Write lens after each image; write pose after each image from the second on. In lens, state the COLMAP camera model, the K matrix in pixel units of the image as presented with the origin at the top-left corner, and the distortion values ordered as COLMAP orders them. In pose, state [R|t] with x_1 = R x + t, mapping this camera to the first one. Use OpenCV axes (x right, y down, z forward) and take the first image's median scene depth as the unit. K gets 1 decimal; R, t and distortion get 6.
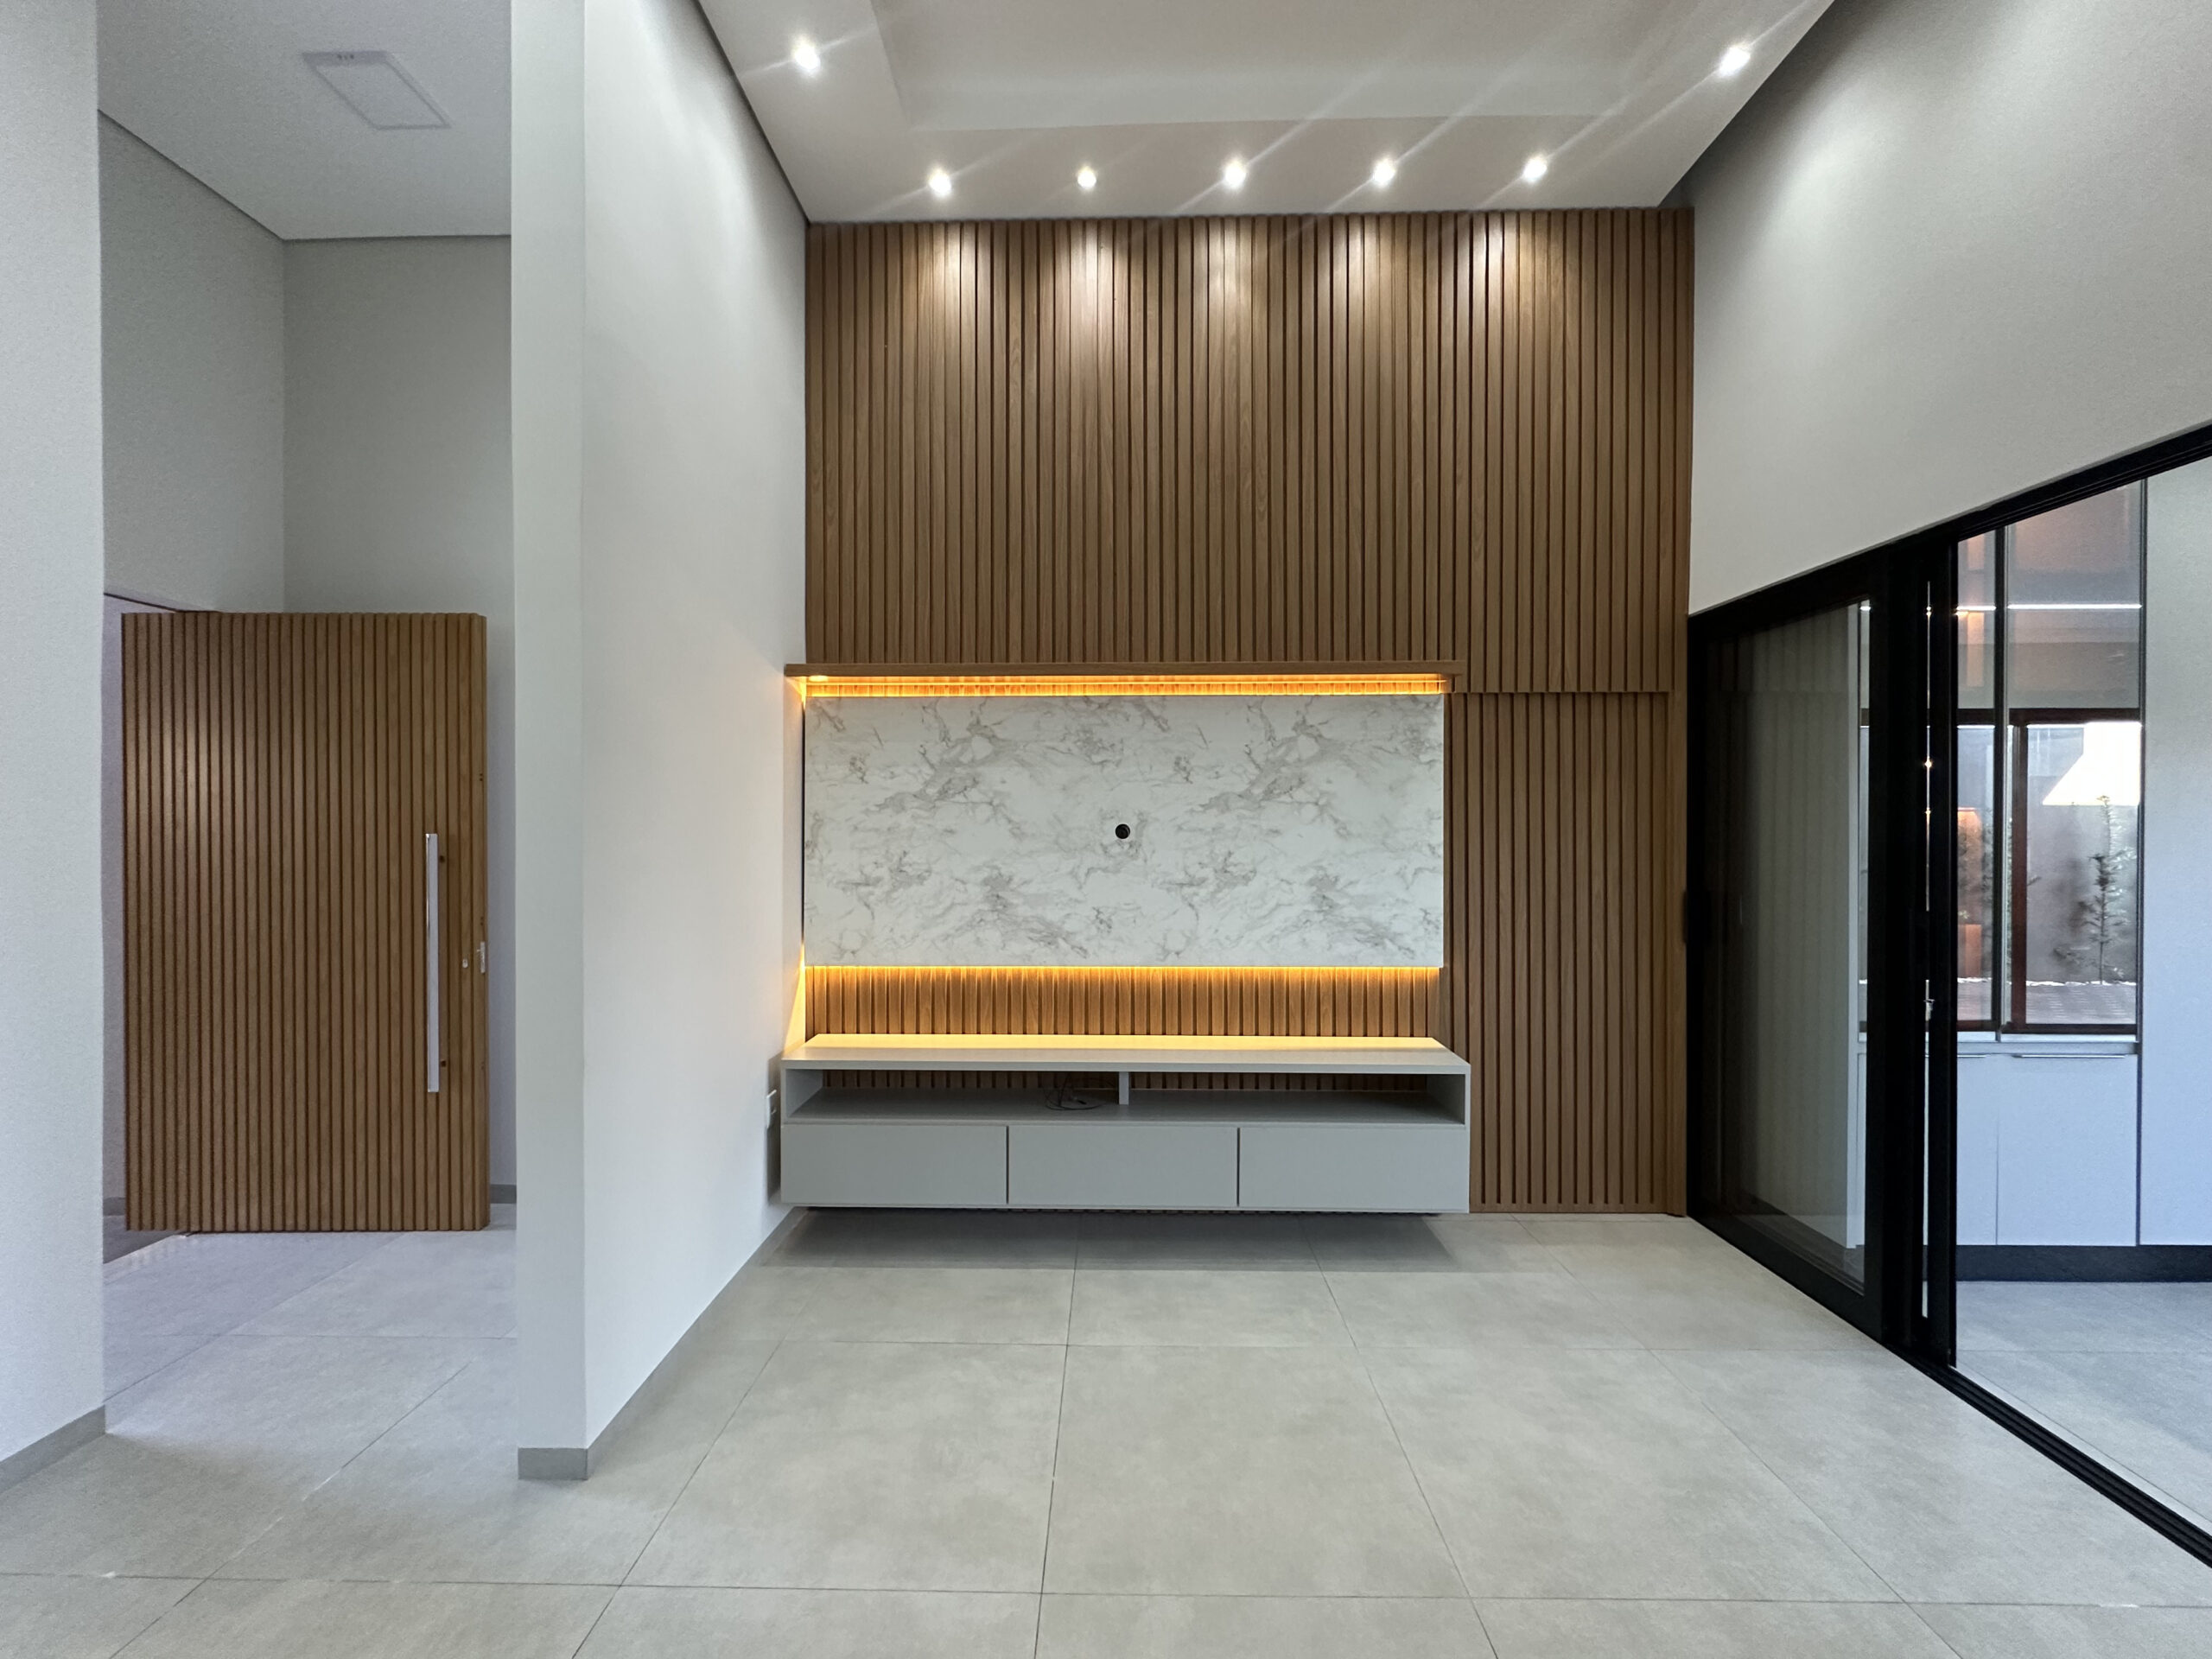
lens RADIAL K [[891.9, 0, 1106.0], [0, 891.9, 829.5], [0, 0, 1]] dist [-0.002932, 0.000341]
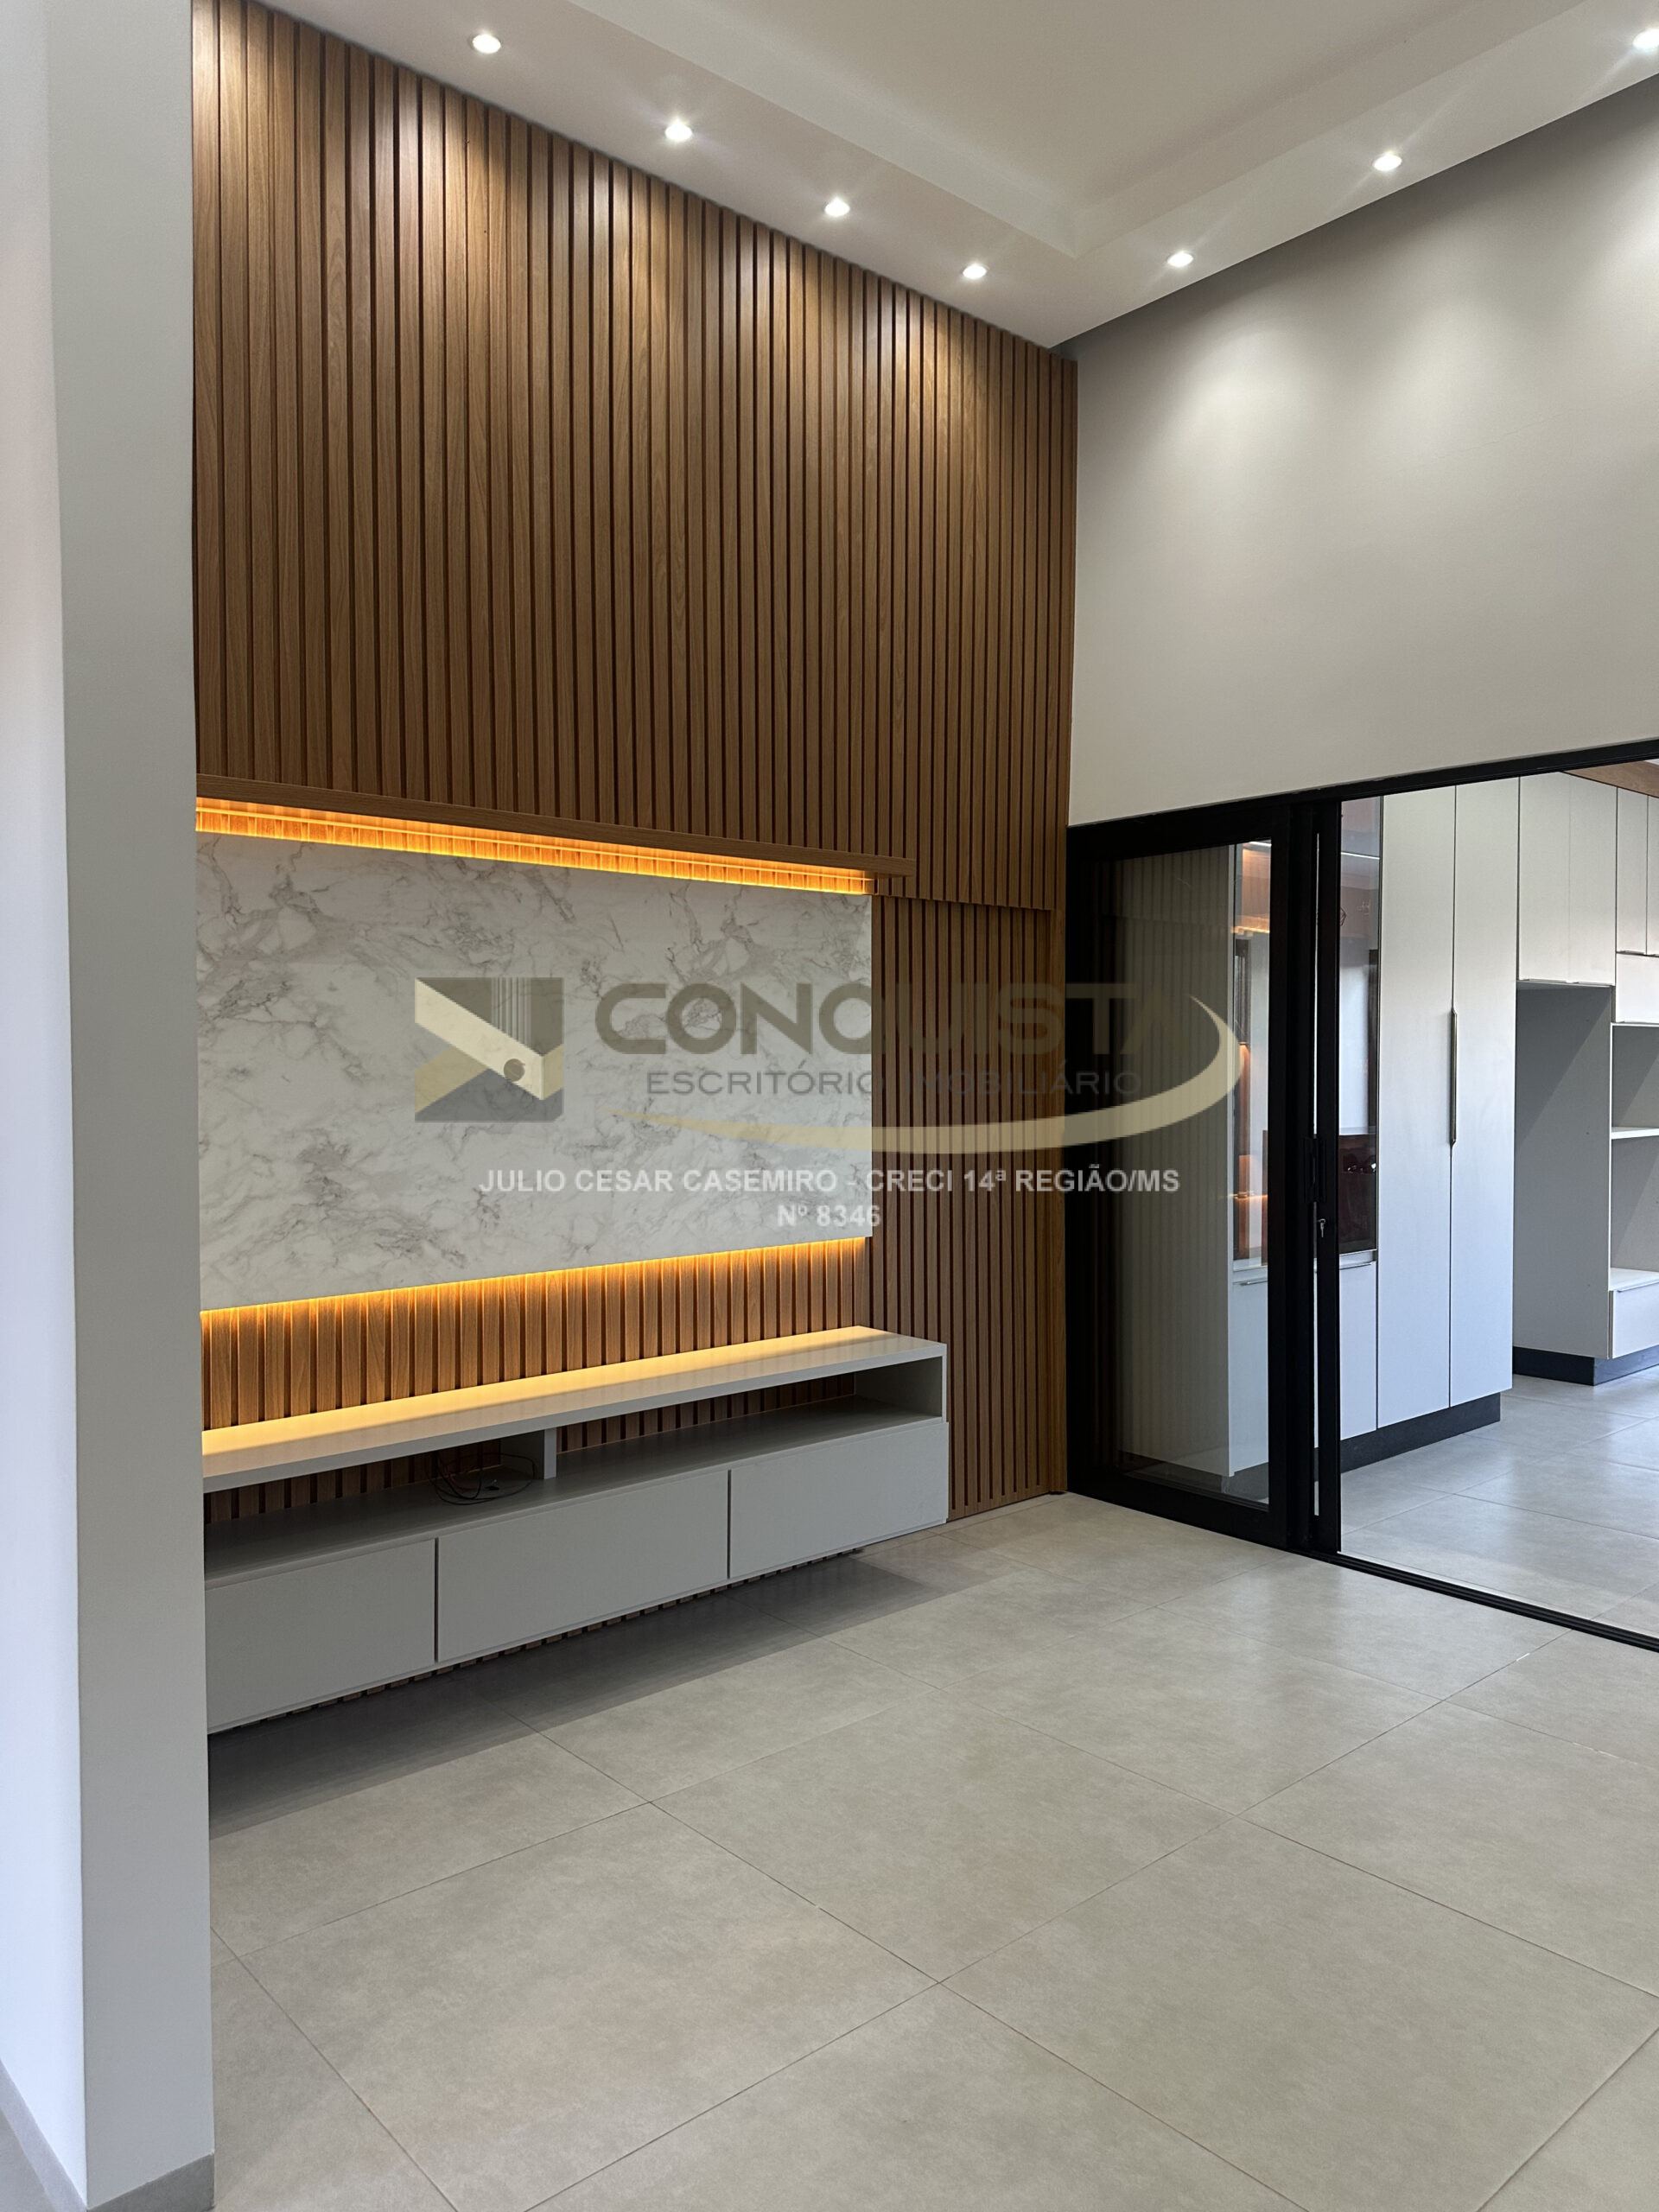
lens RADIAL K [[1543.0, 0, 838.6], [0, 1543.0, 1097.6], [0, 0, 1]] dist [0.092463, -0.126897]
pose [[0.736488, -0.018089, 0.676209, -0.577976], [0.005199, 0.999764, 0.021082, -0.000540], [-0.676431, -0.012011, 0.736408, -0.000976]]
